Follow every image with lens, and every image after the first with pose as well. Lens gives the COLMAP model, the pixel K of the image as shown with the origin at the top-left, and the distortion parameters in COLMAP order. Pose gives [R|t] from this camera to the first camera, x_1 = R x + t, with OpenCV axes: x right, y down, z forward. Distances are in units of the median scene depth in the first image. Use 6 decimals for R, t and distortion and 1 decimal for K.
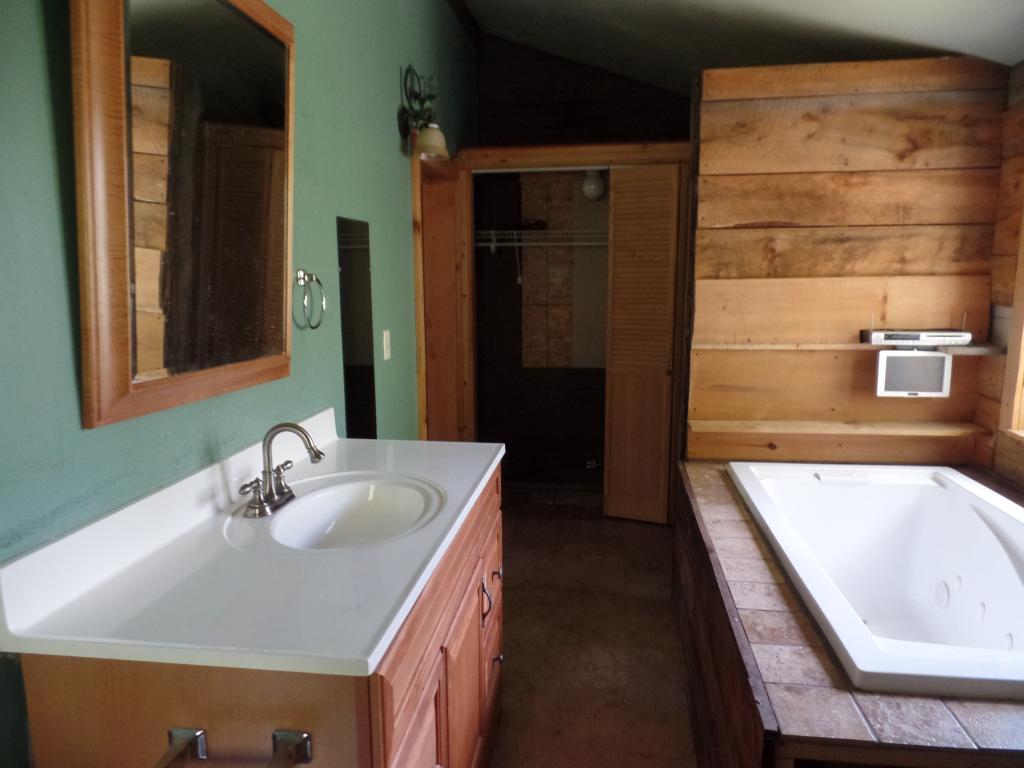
lens RADIAL K [[703.4, 0, 517.4], [0, 703.4, 382.7], [0, 0, 1]] dist [-0.000435, -0.000368]
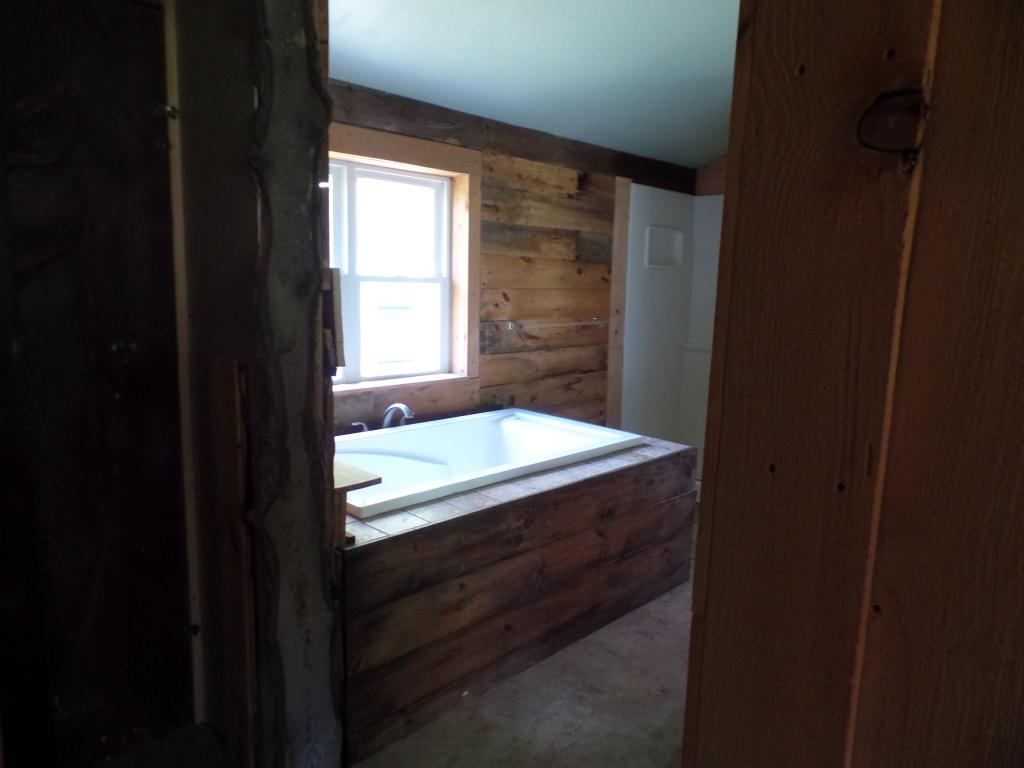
lens RADIAL K [[703.4, 0, 517.4], [0, 703.4, 382.7], [0, 0, 1]] dist [-0.000435, -0.000368]
pose [[-0.797271, -0.112412, 0.593062, -0.339422], [0.067362, 0.959800, 0.272482, -0.265645], [-0.599851, 0.257192, -0.757648, 1.770810]]
